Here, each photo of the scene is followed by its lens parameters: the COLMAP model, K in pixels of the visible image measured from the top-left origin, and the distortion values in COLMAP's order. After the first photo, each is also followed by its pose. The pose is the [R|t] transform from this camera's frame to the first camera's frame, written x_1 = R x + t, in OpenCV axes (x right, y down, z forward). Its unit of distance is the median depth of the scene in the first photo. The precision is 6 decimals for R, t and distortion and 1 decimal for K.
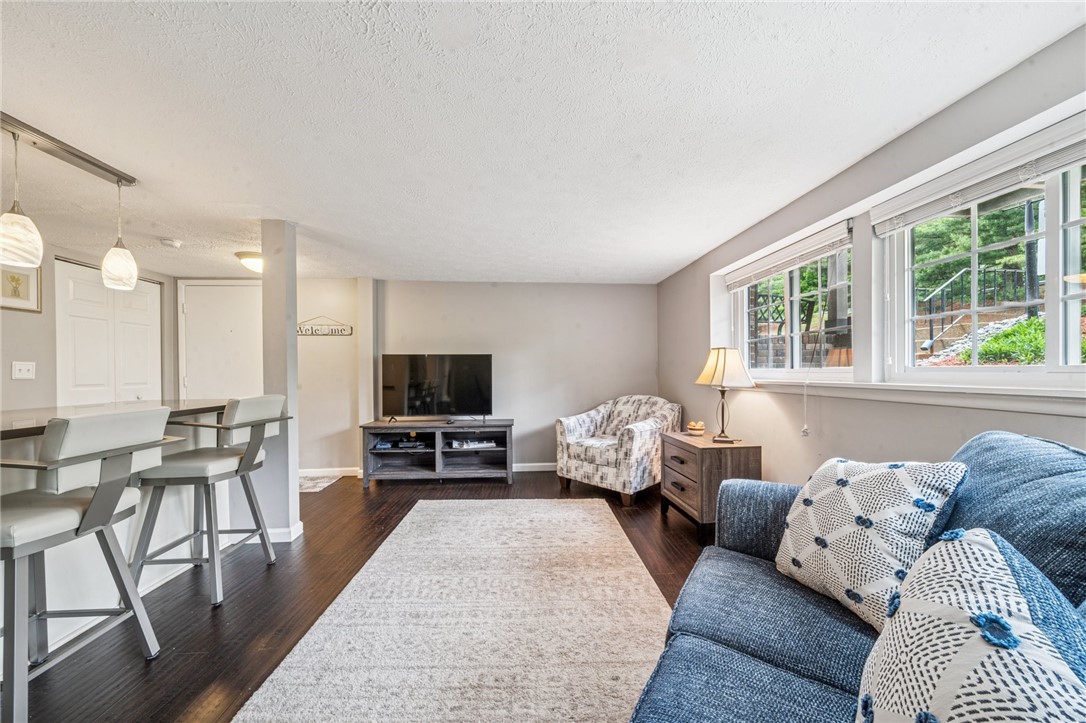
lens RADIAL K [[380.4, 0, 541.3], [0, 380.4, 372.3], [0, 0, 1]] dist [-0.005265, 0.000037]
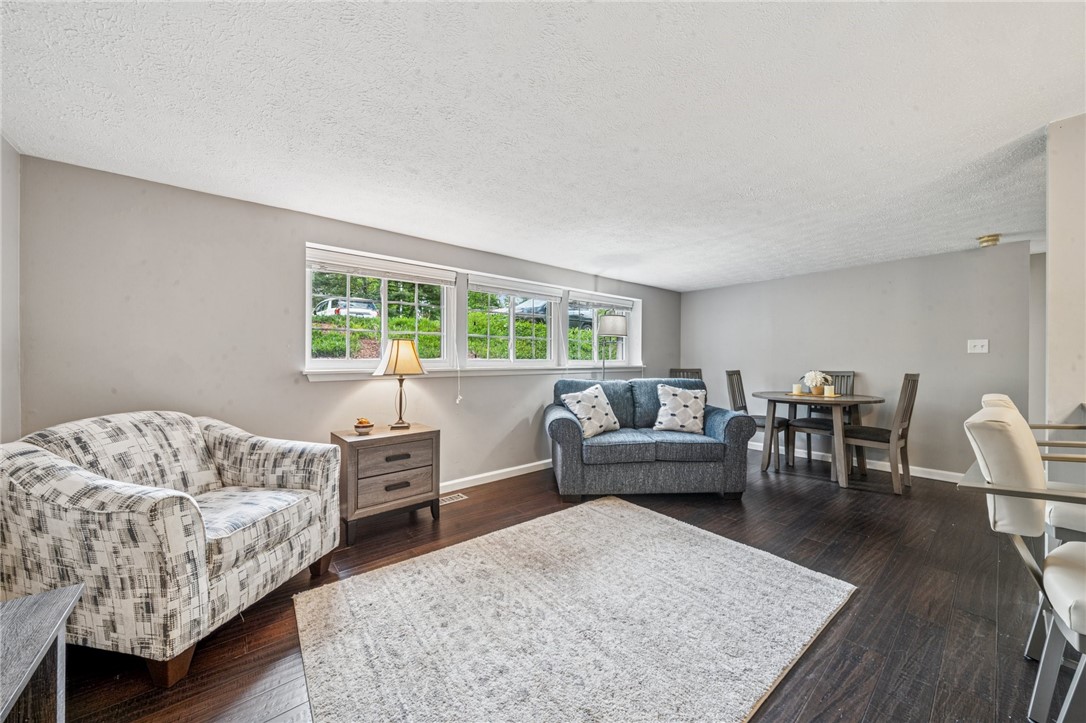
lens RADIAL K [[380.4, 0, 533.9], [0, 380.4, 361.1], [0, 0, 1]] dist [-0.005265, 0.000037]
pose [[-0.564223, 0.002356, 0.825619, -0.467490], [0.004518, 0.999990, 0.000234, -0.001880], [-0.825610, 0.003862, -0.564228, 0.989562]]
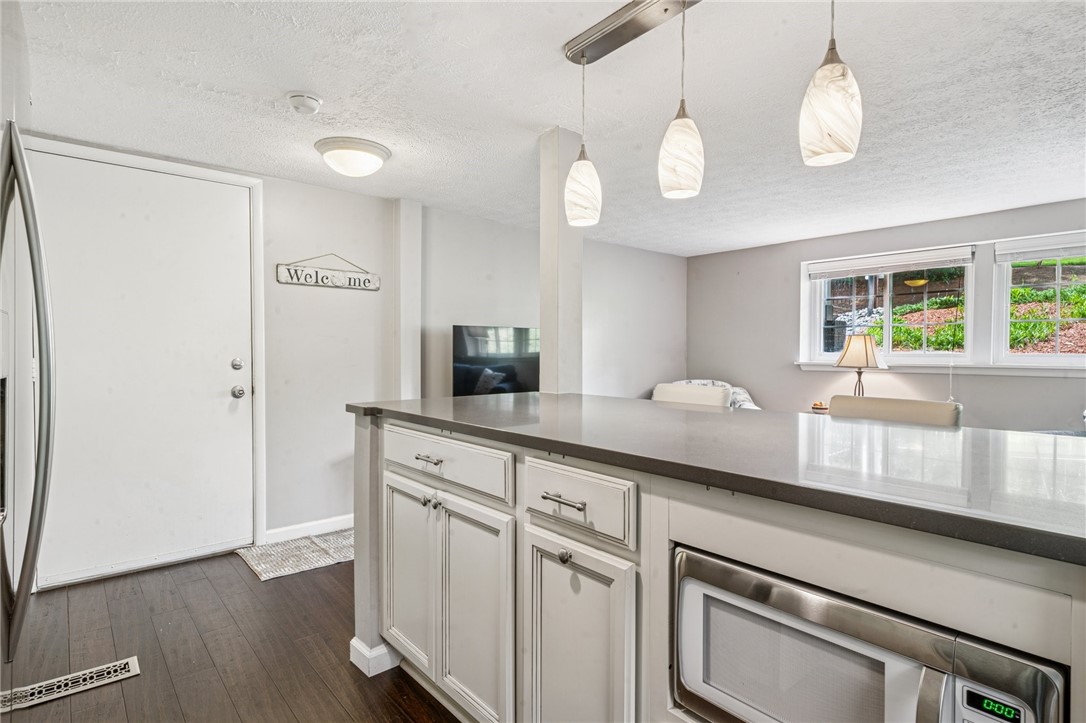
lens RADIAL K [[559.7, 0, 544.4], [0, 559.7, 360.5], [0, 0, 1]] dist [-0.000272, 0.000107]
pose [[0.812050, 0.000487, 0.583588, -0.967791], [-0.008356, 0.999907, 0.010793, 0.001875], [-0.583529, -0.013641, 0.811978, 0.147482]]
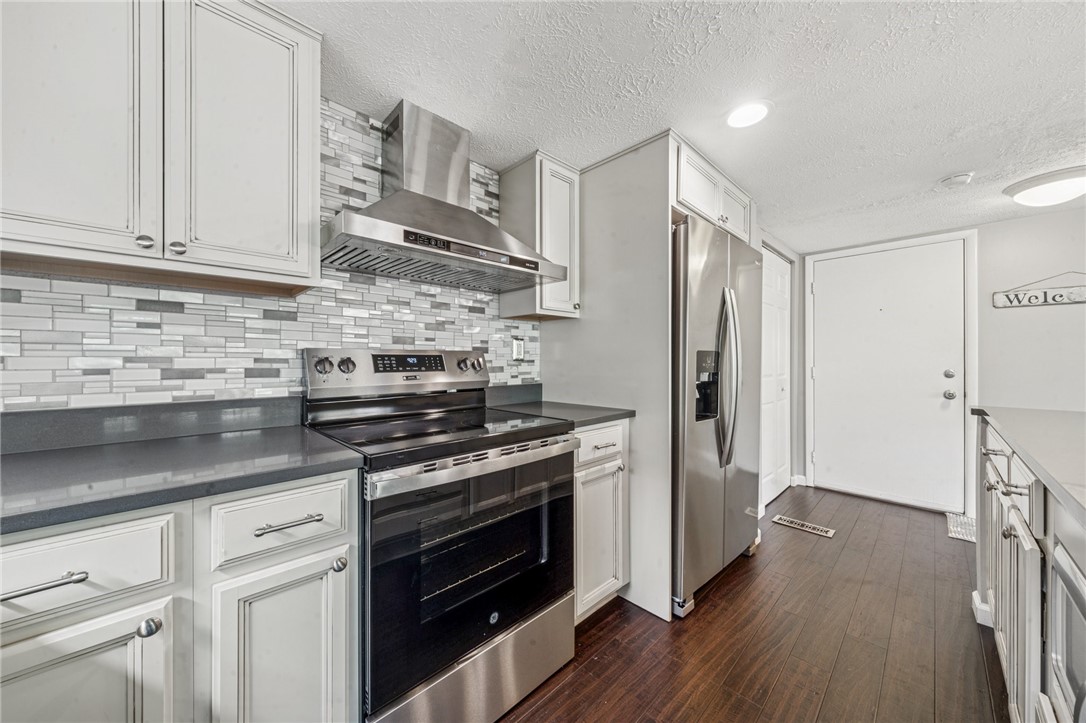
lens RADIAL K [[380.4, 0, 537.3], [0, 380.4, 357.8], [0, 0, 1]] dist [-0.005265, 0.000037]
pose [[0.628806, 0.004406, -0.777550, -0.767827], [-0.010536, 0.999940, -0.002855, -0.001317], [0.777491, 0.009988, 0.628815, -0.034973]]
